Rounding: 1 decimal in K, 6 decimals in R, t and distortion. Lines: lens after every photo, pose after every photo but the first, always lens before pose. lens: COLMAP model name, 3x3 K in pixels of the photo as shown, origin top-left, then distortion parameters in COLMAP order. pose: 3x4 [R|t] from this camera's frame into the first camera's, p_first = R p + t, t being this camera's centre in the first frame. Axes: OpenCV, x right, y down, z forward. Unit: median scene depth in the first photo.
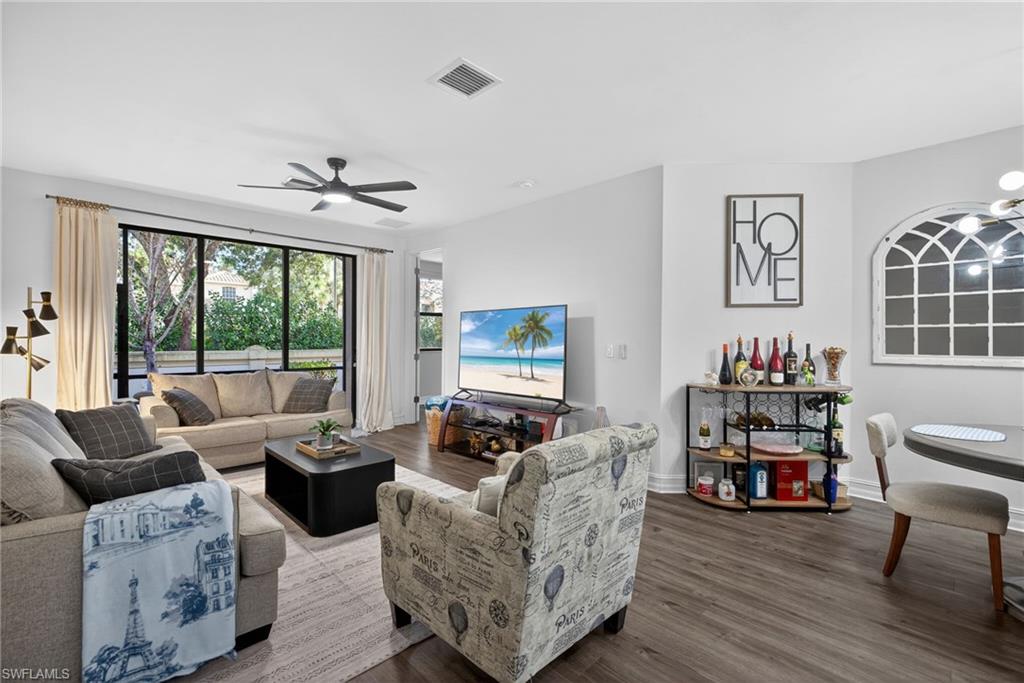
lens RADIAL K [[452.3, 0, 510.1], [0, 452.3, 341.4], [0, 0, 1]] dist [0.002814, 0.000296]
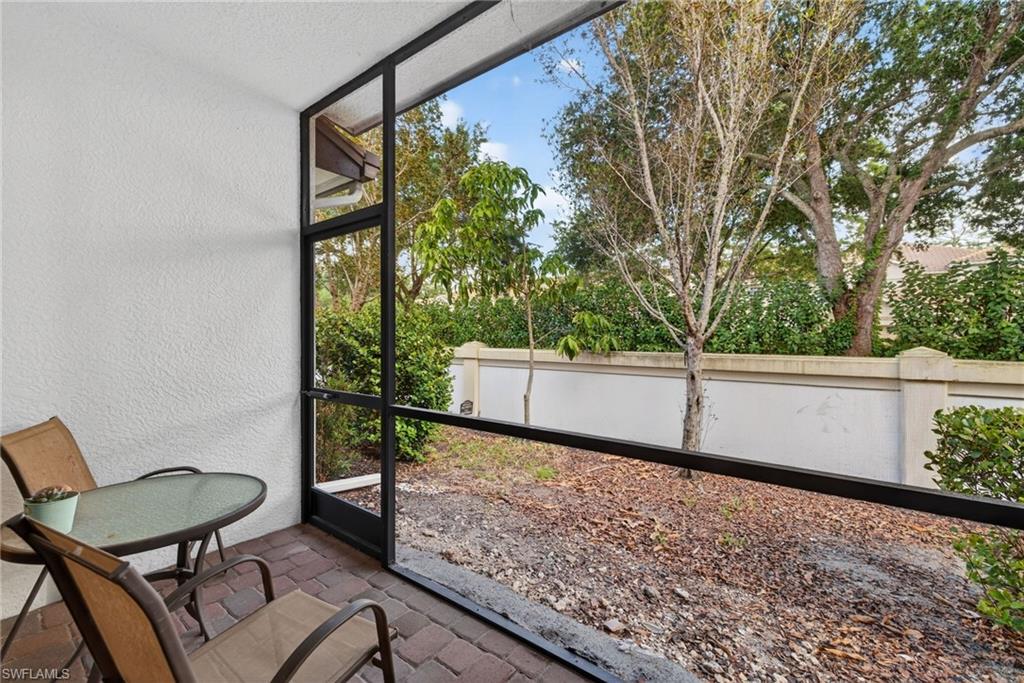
lens RADIAL K [[424.5, 0, 509.5], [0, 424.5, 341.9], [0, 0, 1]] dist [0.003859, -0.001080]
pose [[0.140929, 0.002828, -0.990016, -0.658393], [-0.006202, 0.999979, 0.001973, 0.022594], [0.990000, 0.005862, 0.140943, 1.666374]]
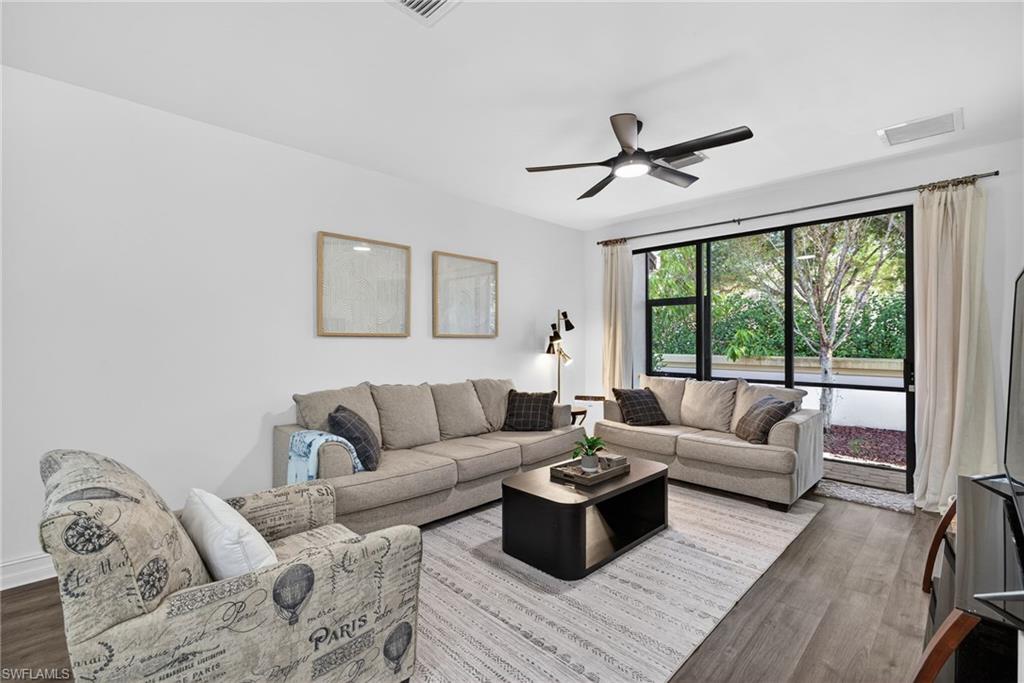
lens RADIAL K [[452.3, 0, 509.2], [0, 452.3, 340.7], [0, 0, 1]] dist [0.002814, 0.000296]
pose [[0.006474, -0.006130, -0.999960, 0.425450], [-0.006065, 0.999963, -0.006169, -0.005411], [0.999961, 0.006105, 0.006437, 0.775839]]
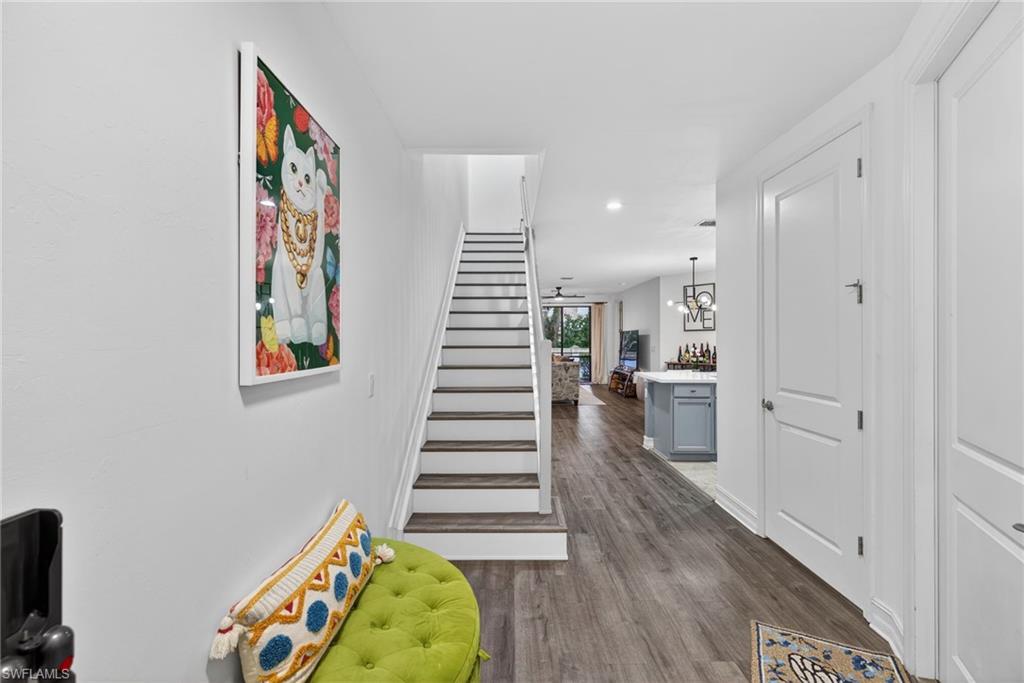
lens RADIAL K [[424.5, 0, 509.8], [0, 424.5, 338.2], [0, 0, 1]] dist [0.003859, -0.001080]
pose [[0.712369, -0.008831, -0.701749, 1.437411], [0.001129, 0.999934, -0.011437, -0.011546], [0.701804, 0.007355, 0.712332, -1.335642]]
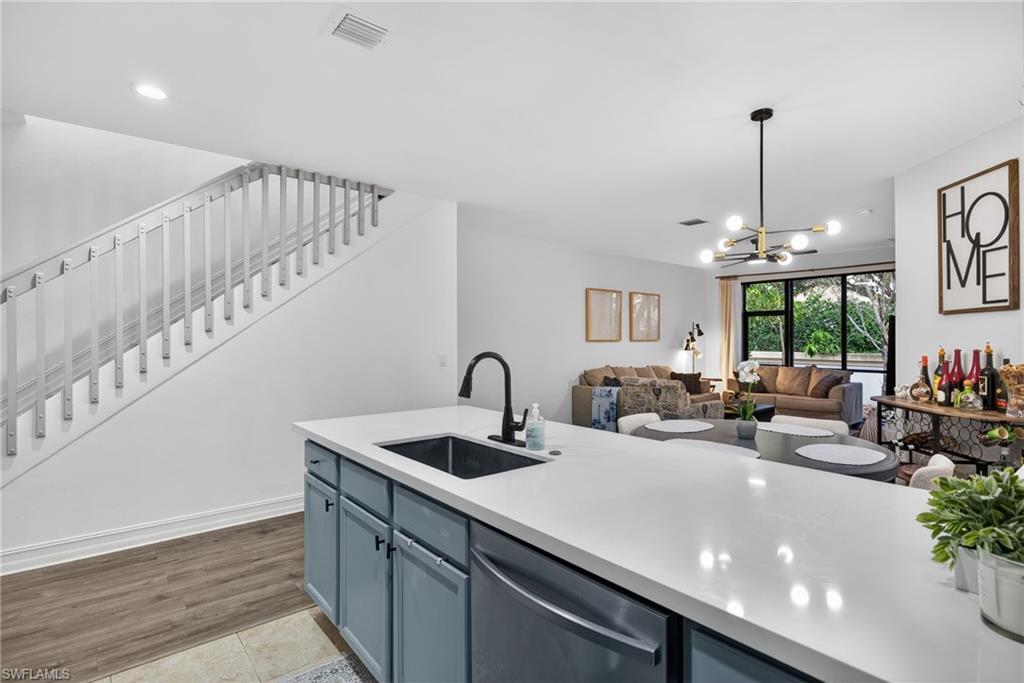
lens RADIAL K [[493.8, 0, 508.8], [0, 493.8, 338.9], [0, 0, 1]] dist [-0.001549, -0.000005]
pose [[-0.086334, -0.002985, -0.996262, 1.522516], [-0.004376, 0.999987, -0.002617, -0.021665], [0.996257, 0.004133, -0.086346, 0.240302]]
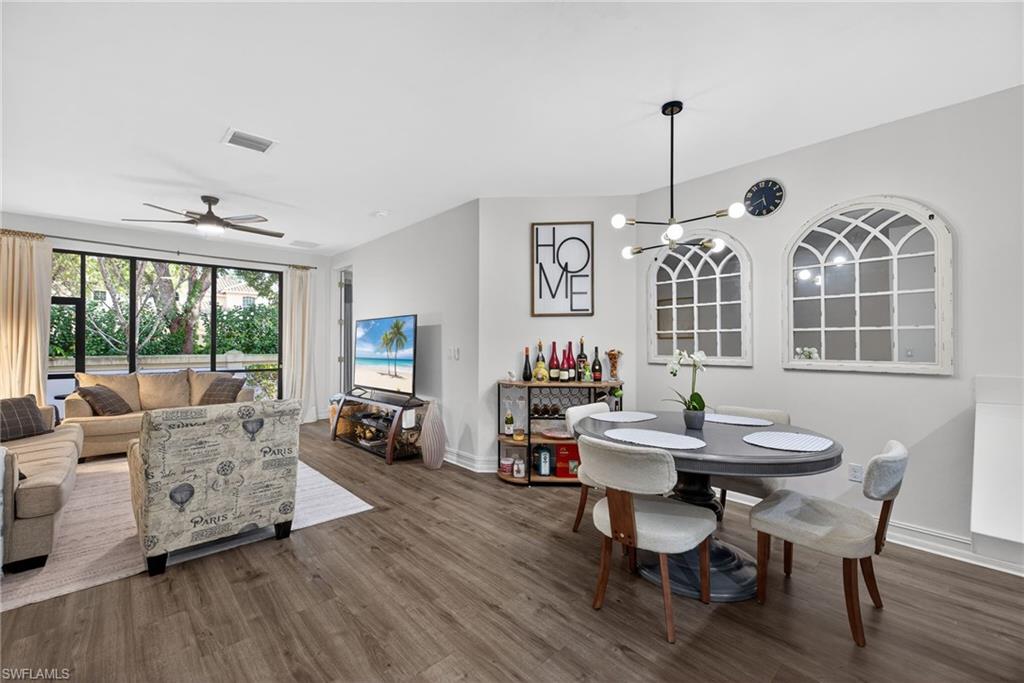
lens RADIAL K [[424.5, 0, 509.5], [0, 424.5, 340.0], [0, 0, 1]] dist [0.003859, -0.001080]
pose [[0.999698, -0.002947, -0.024404, 0.449069], [0.002630, 0.999912, -0.013039, 0.001548], [0.024440, 0.012971, 0.999617, -0.122500]]
